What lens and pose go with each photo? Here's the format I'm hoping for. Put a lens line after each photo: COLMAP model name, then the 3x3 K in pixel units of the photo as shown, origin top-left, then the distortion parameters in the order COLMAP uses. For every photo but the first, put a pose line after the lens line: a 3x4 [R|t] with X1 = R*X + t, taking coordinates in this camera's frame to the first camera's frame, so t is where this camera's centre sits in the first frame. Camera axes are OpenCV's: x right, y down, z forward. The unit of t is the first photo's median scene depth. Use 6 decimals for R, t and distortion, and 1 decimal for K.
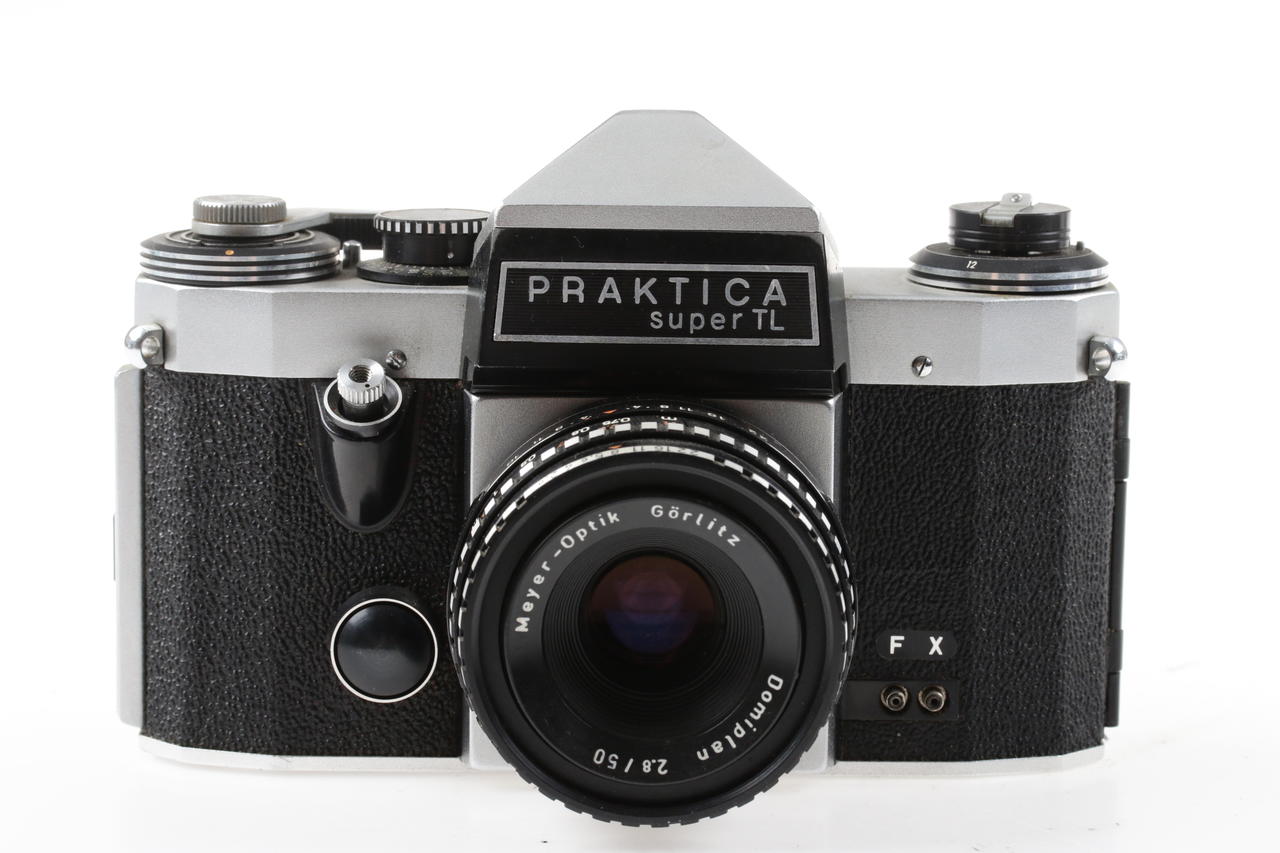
lens RADIAL K [[3483.3, 0, 640.0], [0, 3483.3, 426.5], [0, 0, 1]] dist [-0.020586, -0.008568]
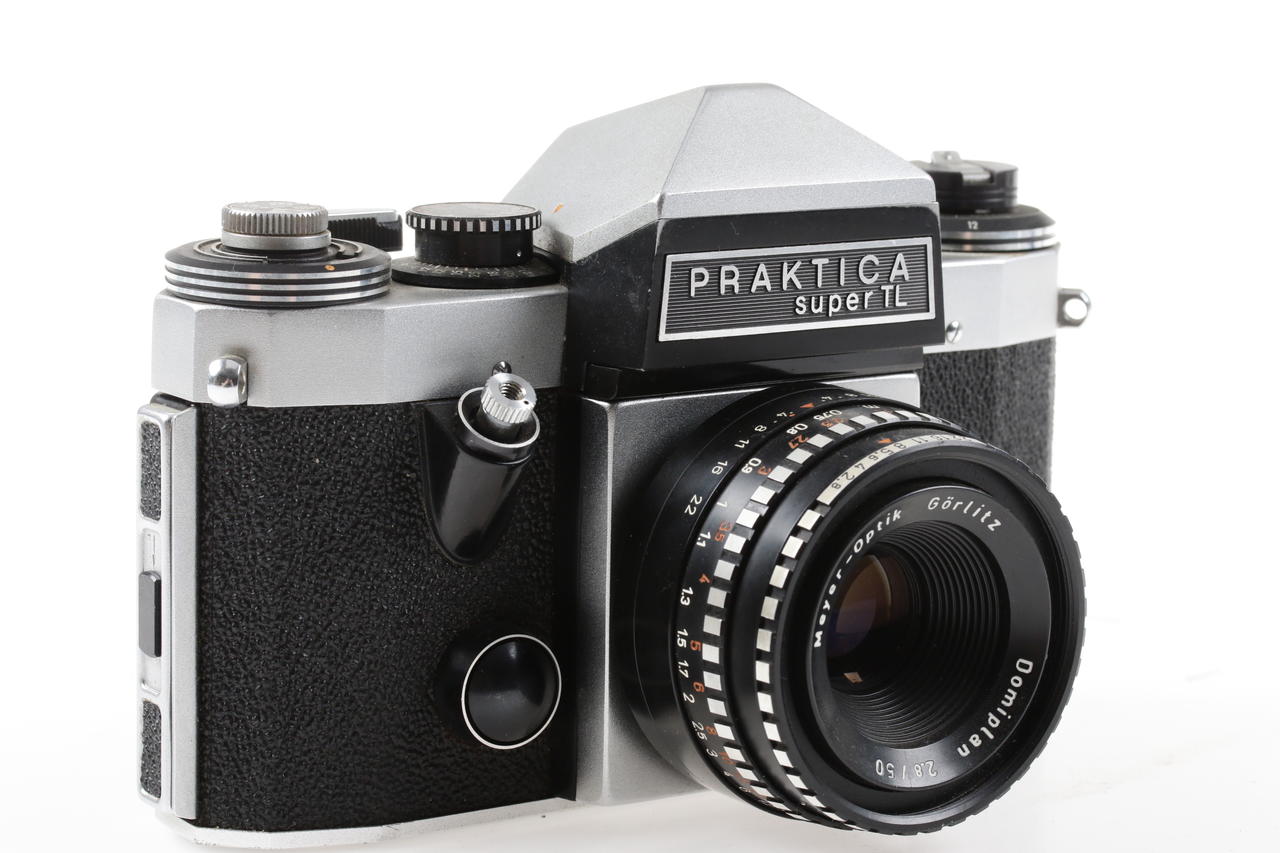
lens RADIAL K [[3483.3, 0, 640.0], [0, 3483.3, 426.5], [0, 0, 1]] dist [-0.020586, -0.008568]
pose [[0.858464, -0.095441, 0.503915, -0.513983], [0.085847, 0.995411, 0.042282, -0.041589], [-0.505638, 0.006962, 0.862718, 0.205316]]
